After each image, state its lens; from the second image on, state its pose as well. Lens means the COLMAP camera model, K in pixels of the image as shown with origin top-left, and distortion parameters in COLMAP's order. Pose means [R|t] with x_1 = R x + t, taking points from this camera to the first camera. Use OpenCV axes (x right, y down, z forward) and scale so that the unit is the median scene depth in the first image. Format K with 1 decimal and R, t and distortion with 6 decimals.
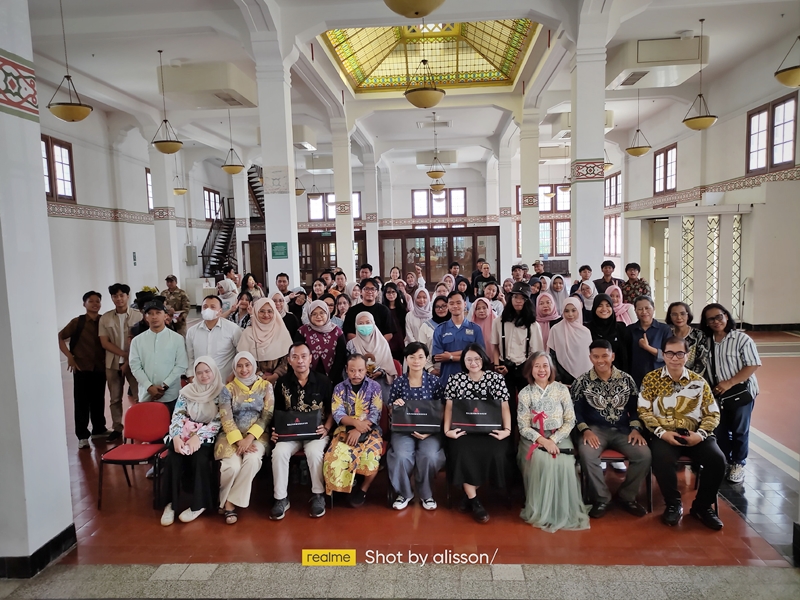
lens RADIAL K [[613.2, 0, 403.2], [0, 613.2, 300.1], [0, 0, 1]] dist [0.037103, -0.012674]
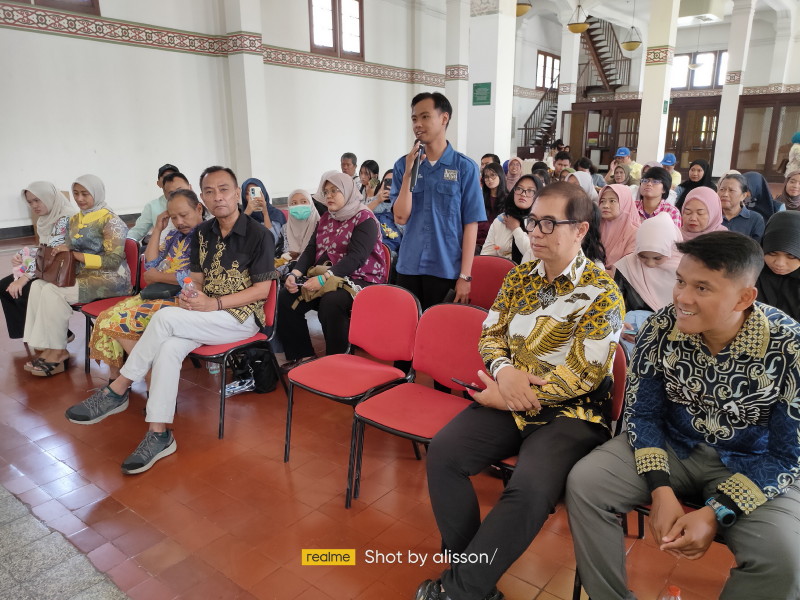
lens RADIAL K [[612.8, 0, 401.1], [0, 612.8, 301.6], [0, 0, 1]] dist [0.044034, -0.027527]
pose [[0.811711, 0.176323, -0.556808, 0.130362], [-0.076394, 0.977204, 0.198081, 0.019427], [0.579042, -0.118248, 0.806677, 0.183680]]
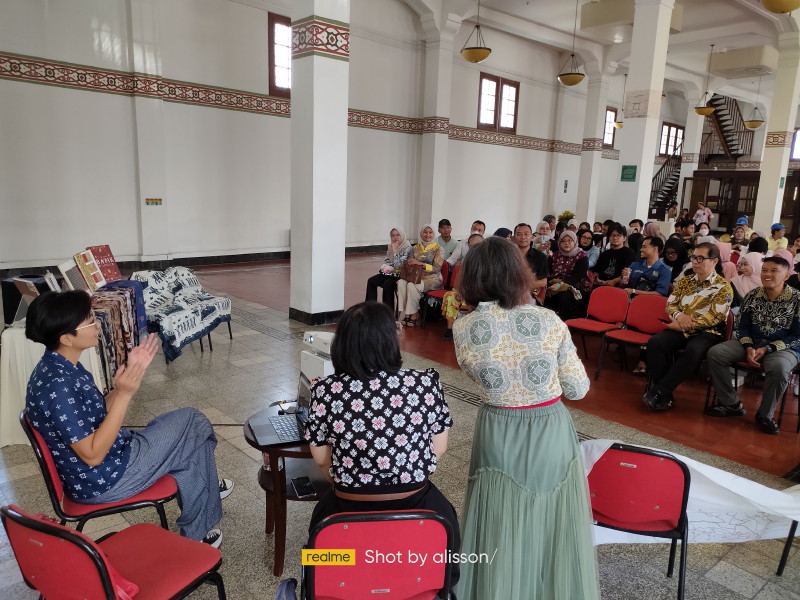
lens RADIAL K [[617.5, 0, 403.8], [0, 617.5, 303.3], [0, 0, 1]] dist [0.050318, -0.038630]
pose [[0.707271, 0.188408, -0.681374, 0.193190], [-0.125668, 0.981989, 0.141086, 0.023209], [0.695683, -0.014159, 0.718209, -0.022643]]
